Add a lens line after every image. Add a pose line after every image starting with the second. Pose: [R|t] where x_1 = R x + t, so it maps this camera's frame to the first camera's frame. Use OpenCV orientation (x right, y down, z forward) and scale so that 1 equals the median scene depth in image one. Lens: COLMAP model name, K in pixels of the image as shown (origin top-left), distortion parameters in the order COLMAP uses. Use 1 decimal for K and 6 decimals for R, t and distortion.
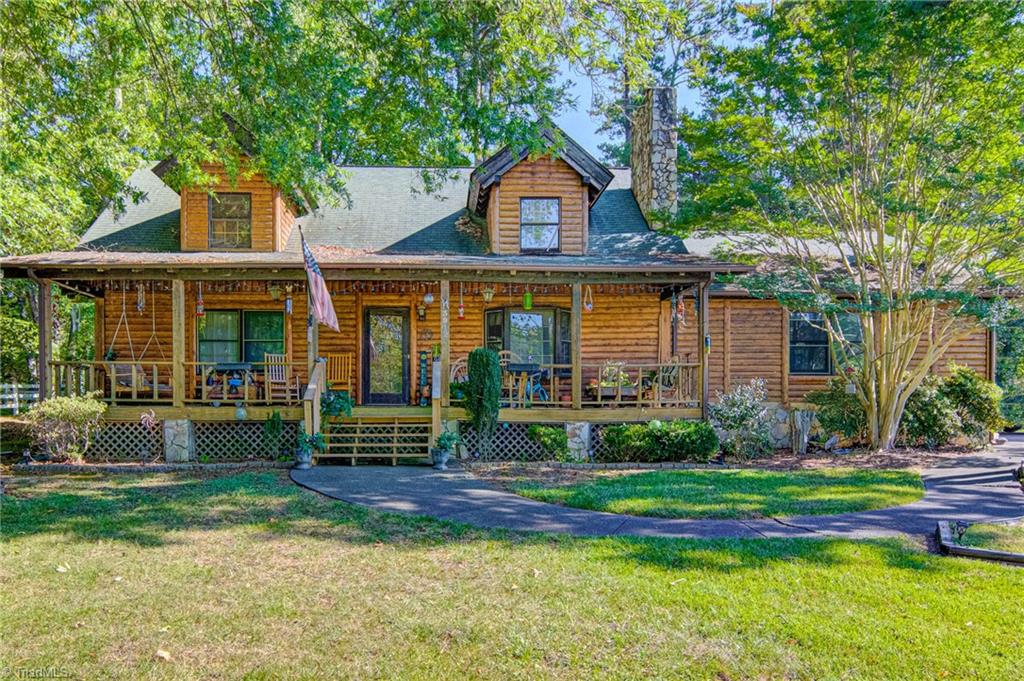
lens RADIAL K [[517.1, 0, 511.8], [0, 517.1, 348.8], [0, 0, 1]] dist [0.001823, -0.000125]
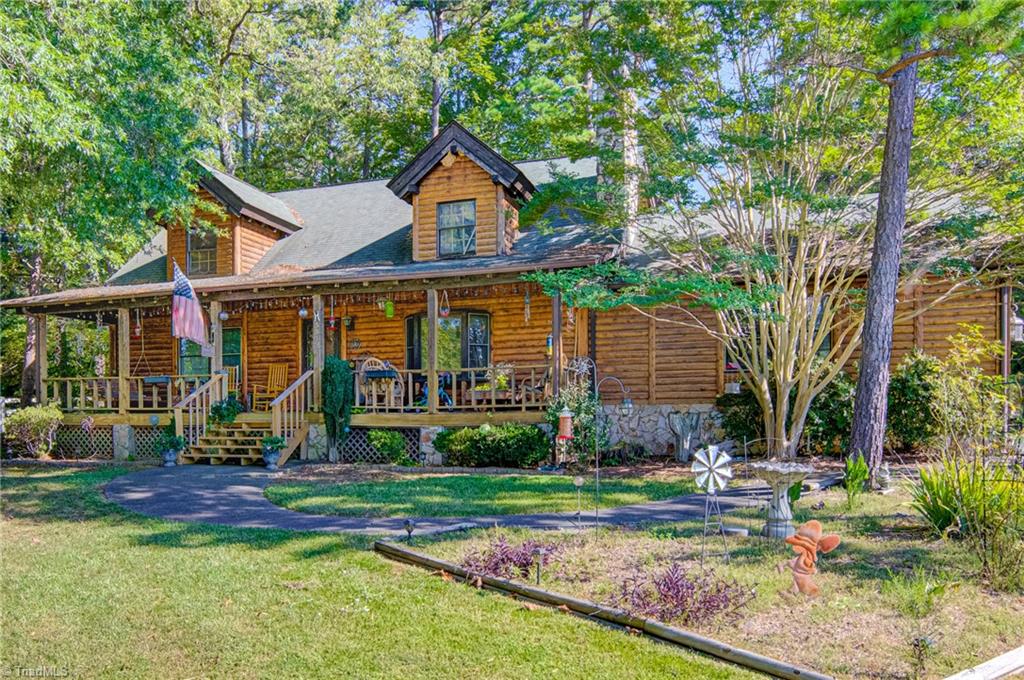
lens RADIAL K [[562.1, 0, 512.0], [0, 562.1, 340.0], [0, 0, 1]] dist [0.000918, 0.000924]
pose [[0.962843, -0.042197, -0.266744, 0.571814], [0.038345, 0.999072, -0.019637, 0.000531], [0.267325, 0.008679, 0.963567, -0.018160]]
